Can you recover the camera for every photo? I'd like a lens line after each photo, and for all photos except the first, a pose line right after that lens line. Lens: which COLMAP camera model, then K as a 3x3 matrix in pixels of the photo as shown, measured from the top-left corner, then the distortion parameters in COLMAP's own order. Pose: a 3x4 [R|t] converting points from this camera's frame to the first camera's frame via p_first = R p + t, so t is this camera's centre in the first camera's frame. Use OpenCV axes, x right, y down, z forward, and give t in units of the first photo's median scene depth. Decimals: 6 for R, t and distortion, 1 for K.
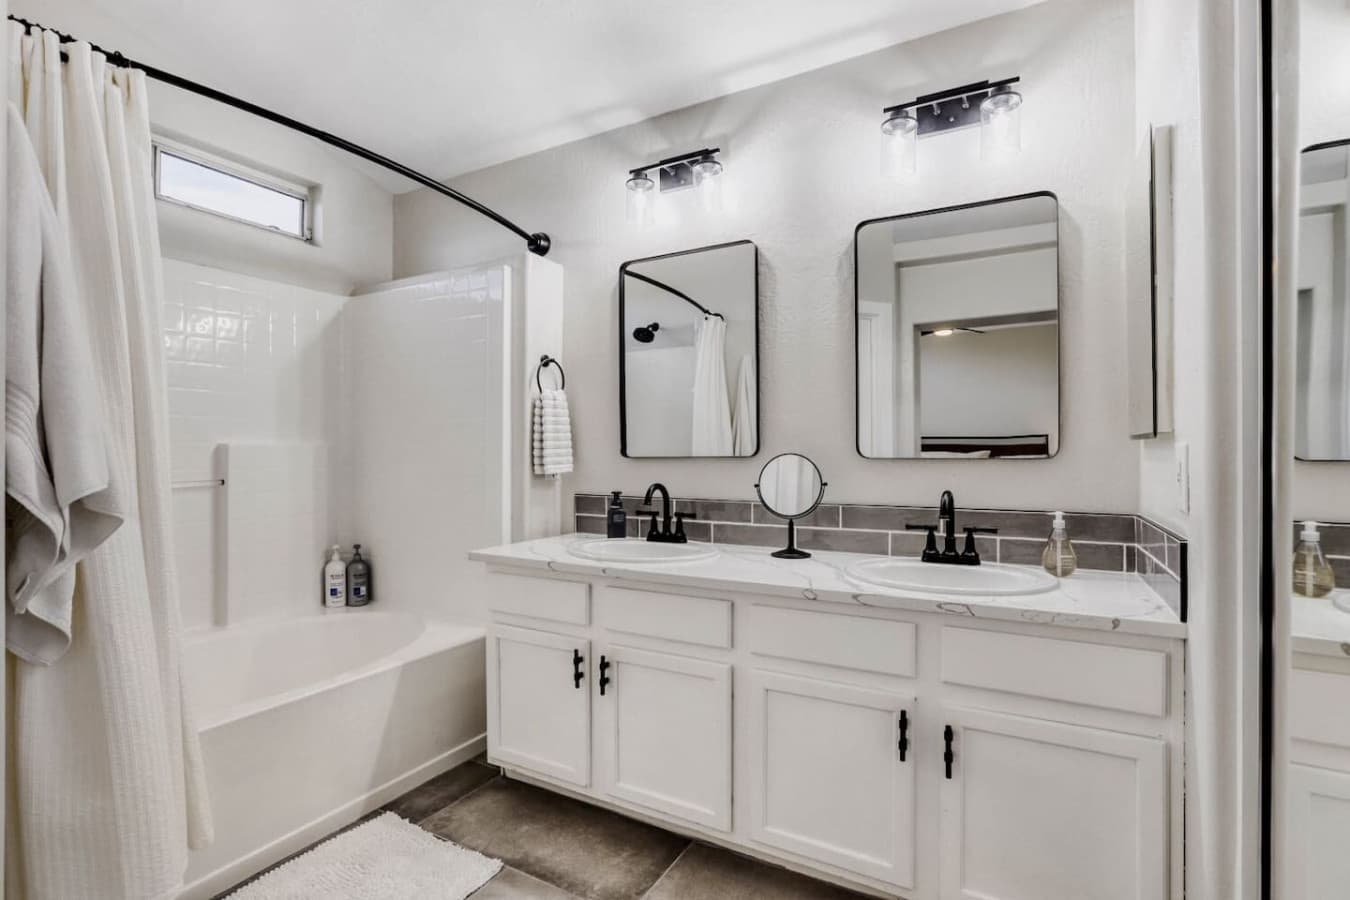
lens RADIAL K [[625.7, 0, 677.0], [0, 625.7, 454.7], [0, 0, 1]] dist [-0.002283, -0.000238]
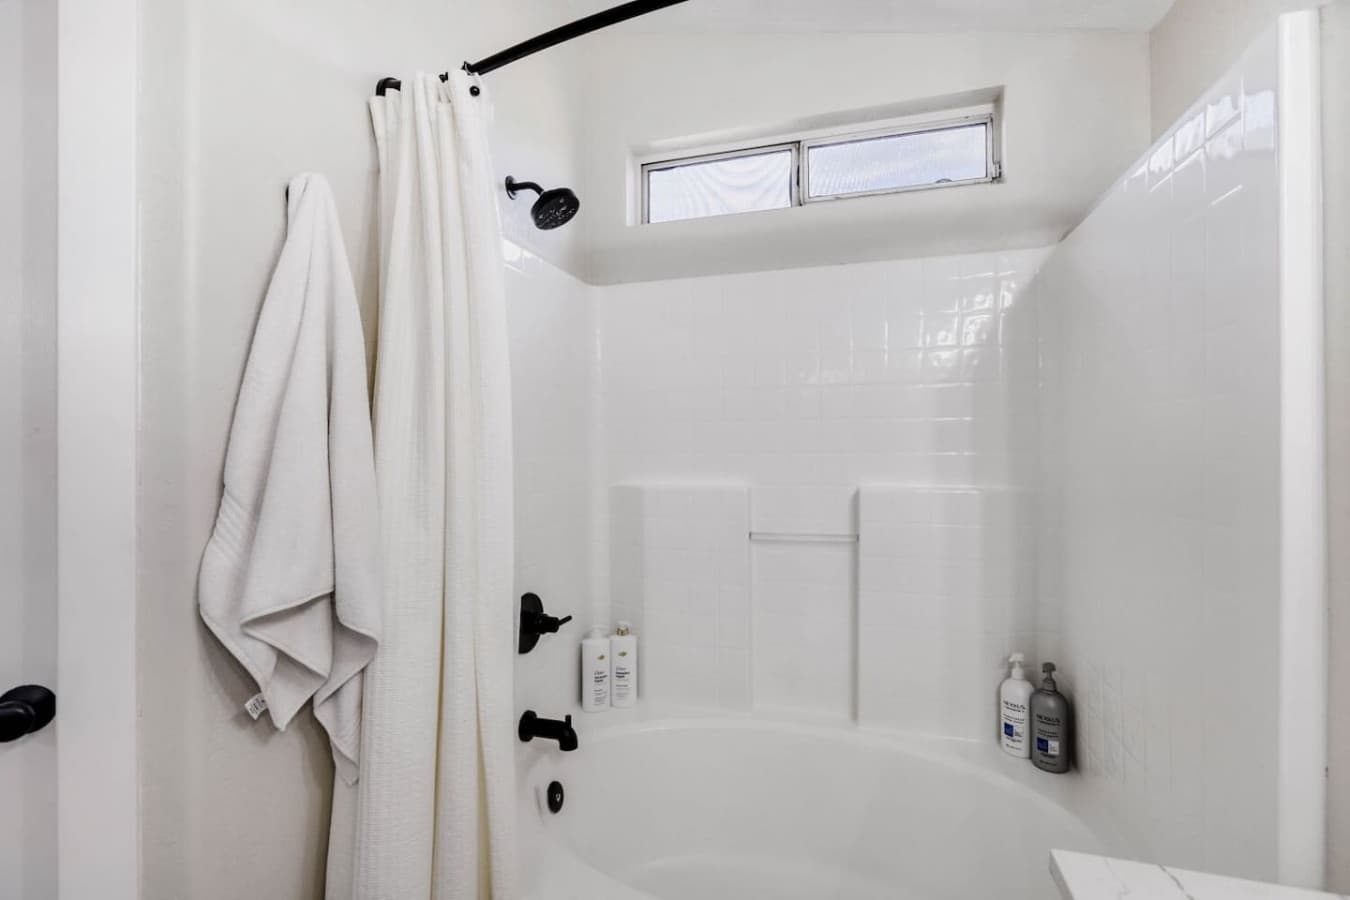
lens RADIAL K [[625.7, 0, 676.7], [0, 625.7, 458.3], [0, 0, 1]] dist [-0.002283, -0.000238]
pose [[0.198086, 0.004415, -0.980175, -0.006714], [0.001824, 0.999986, 0.004873, -0.053211], [0.980183, -0.002753, 0.198076, 0.546345]]
